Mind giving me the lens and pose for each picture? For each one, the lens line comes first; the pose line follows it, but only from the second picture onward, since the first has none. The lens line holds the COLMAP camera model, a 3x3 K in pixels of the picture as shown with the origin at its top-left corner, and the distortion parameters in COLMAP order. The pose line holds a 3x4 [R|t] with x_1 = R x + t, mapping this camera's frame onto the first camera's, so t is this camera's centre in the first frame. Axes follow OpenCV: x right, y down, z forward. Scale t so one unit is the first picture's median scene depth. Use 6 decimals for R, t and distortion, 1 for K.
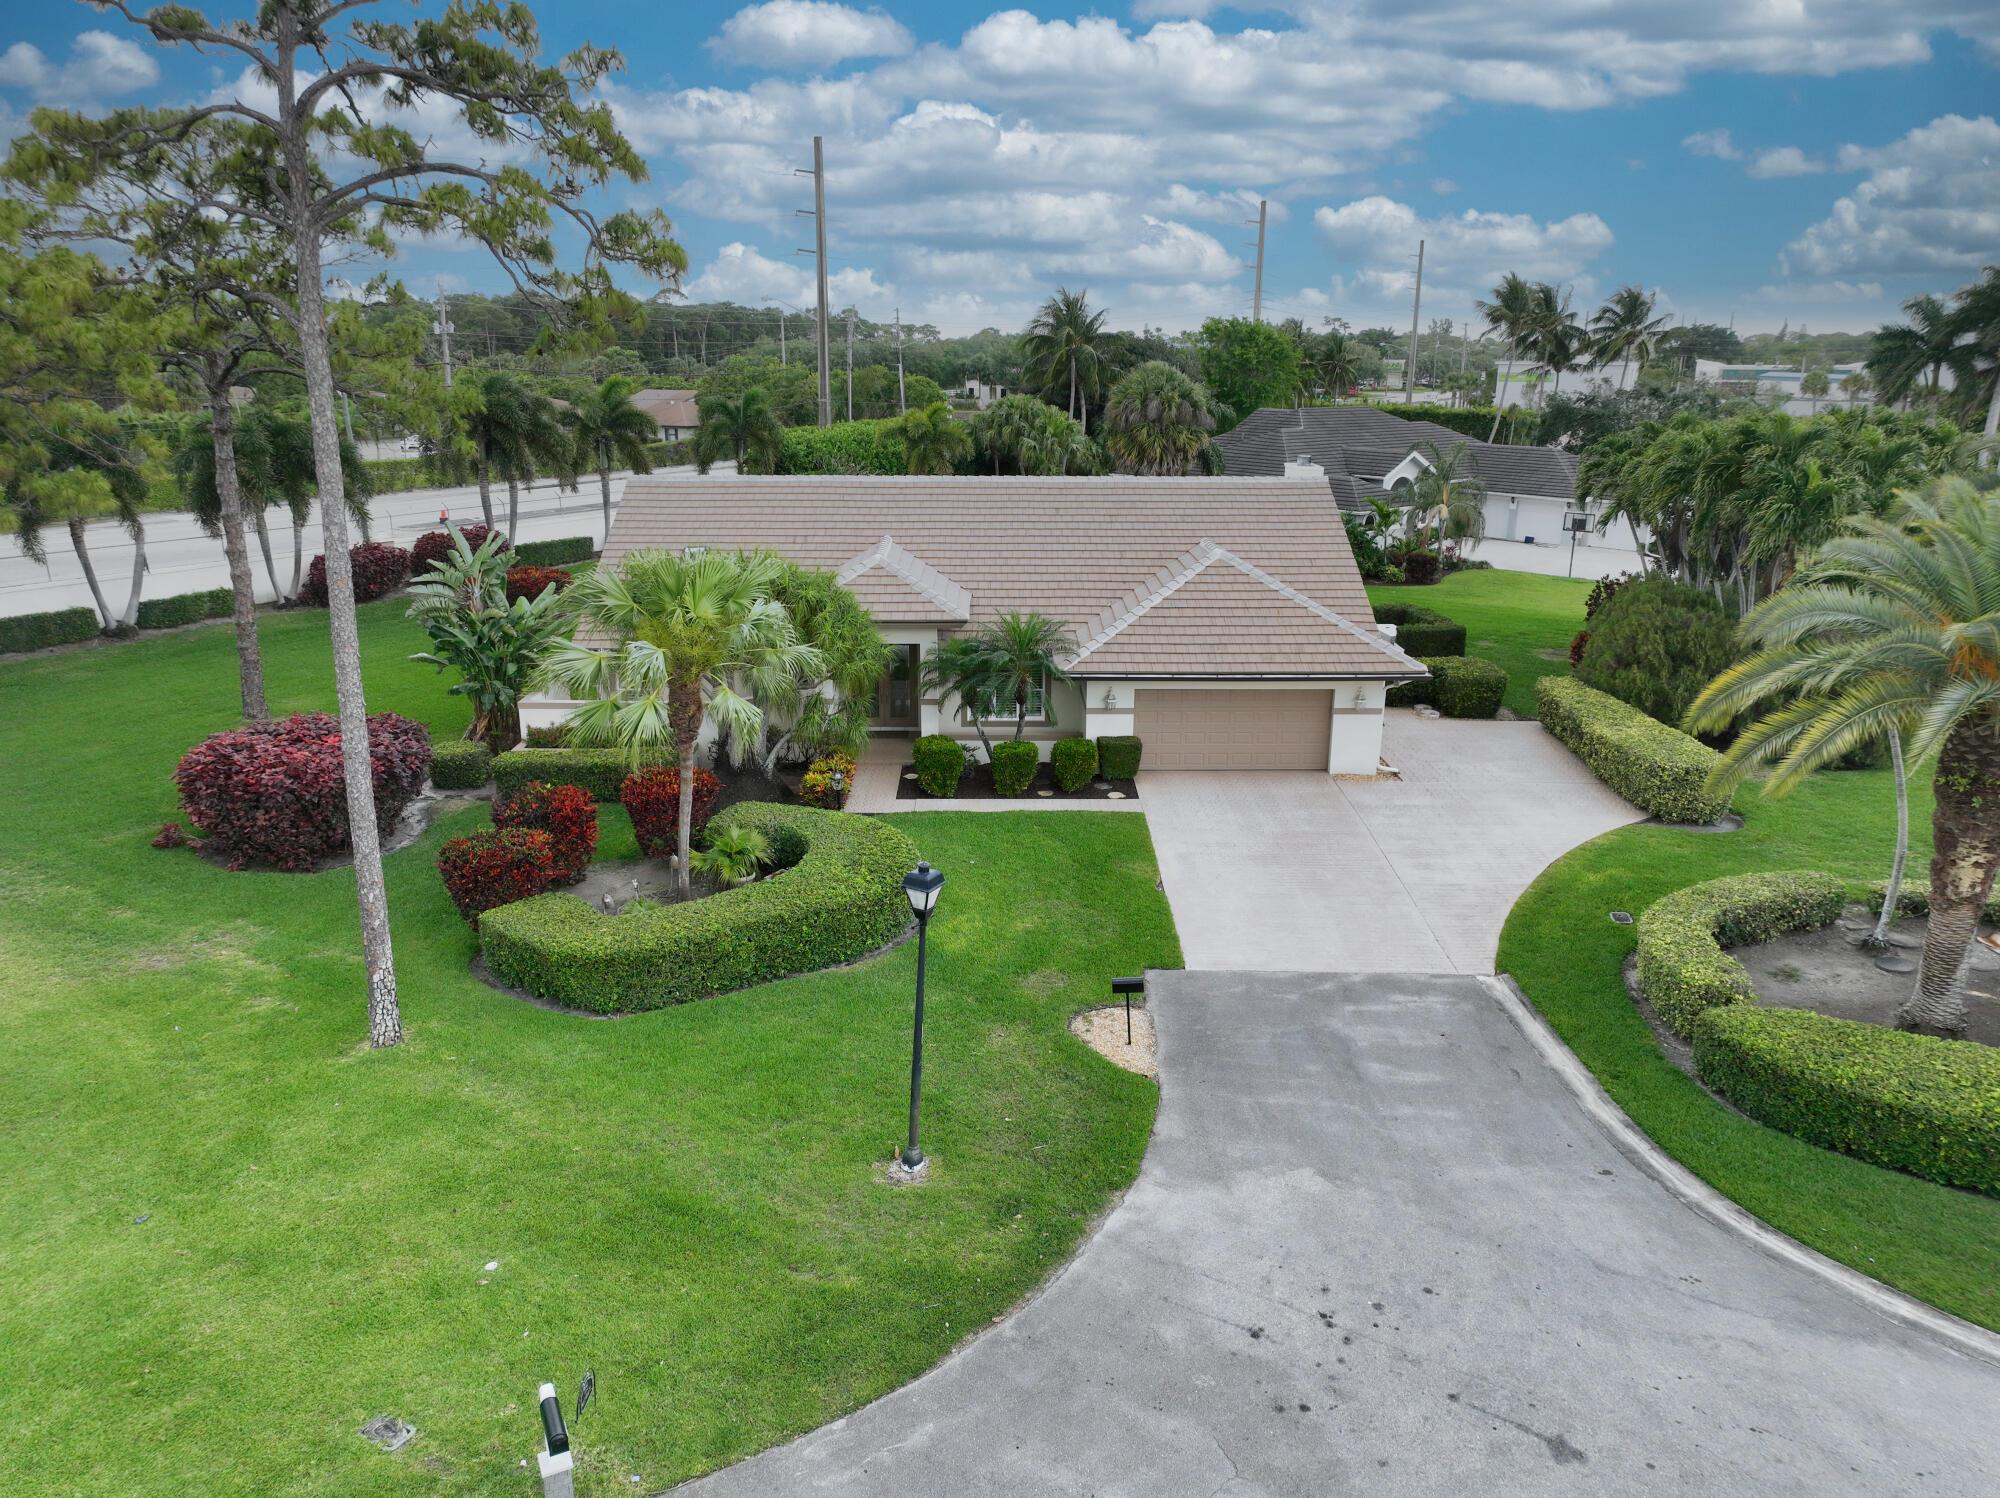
lens RADIAL K [[1409.0, 0, 1005.1], [0, 1409.0, 744.4], [0, 0, 1]] dist [0.009961, 0.002473]
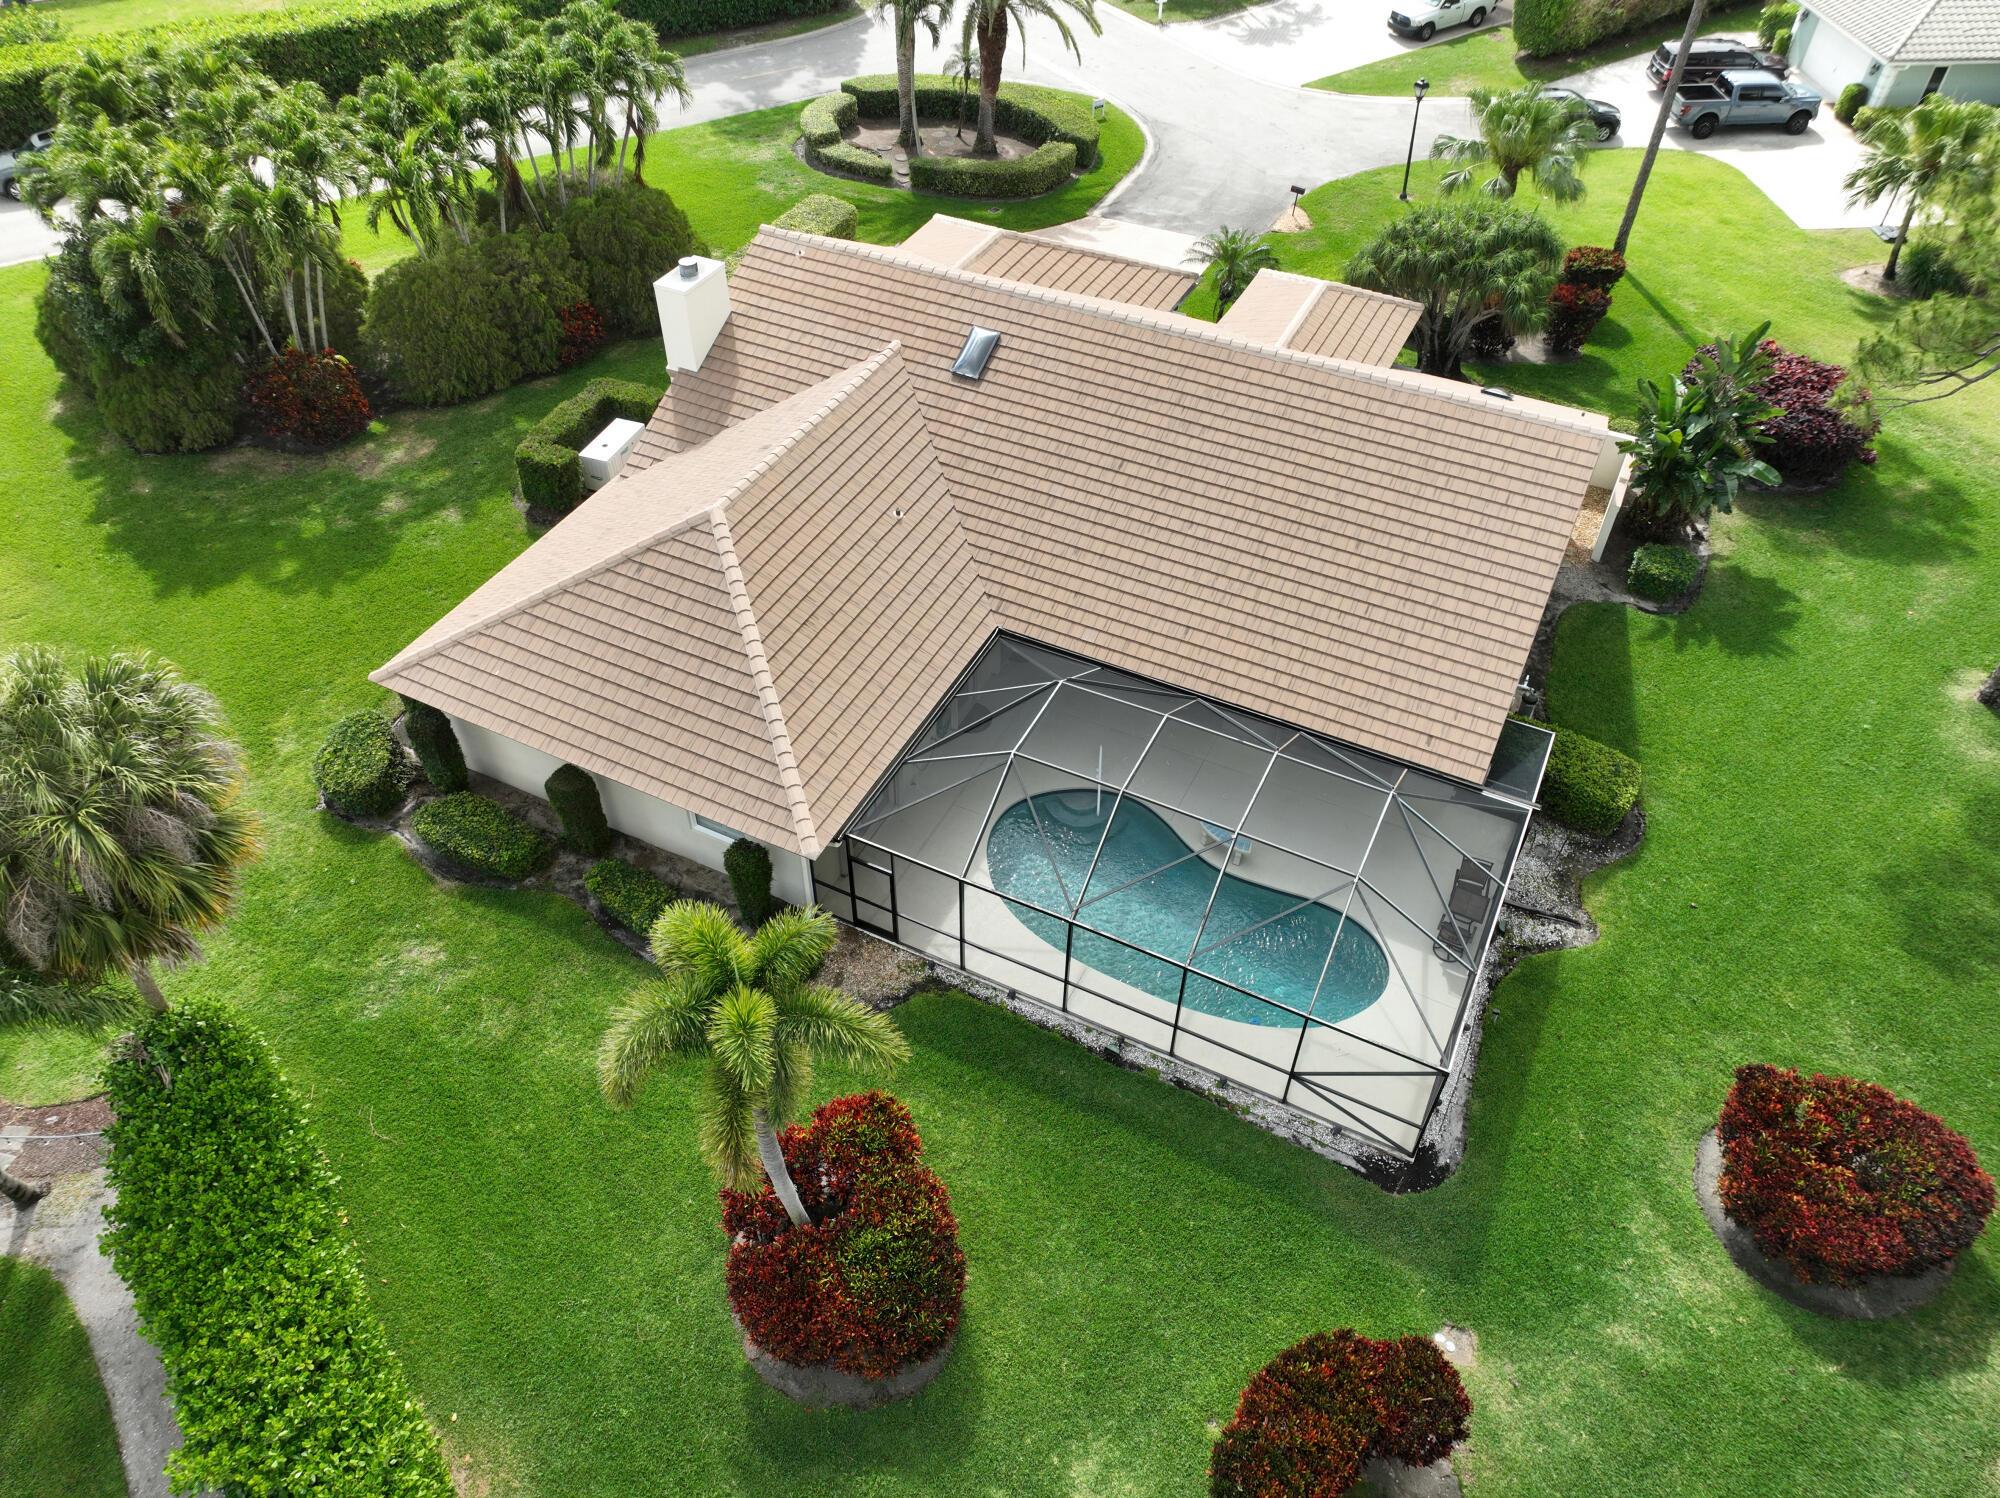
lens RADIAL K [[1388.4, 0, 1000.0], [0, 1388.4, 749.0], [0, 0, 1]] dist [0.005465, 0.010322]
pose [[-0.889558, -0.331632, 0.314176, -0.291780], [0.111773, 0.508834, 0.853577, -0.798075], [-0.442937, 0.794423, -0.415570, 1.682568]]
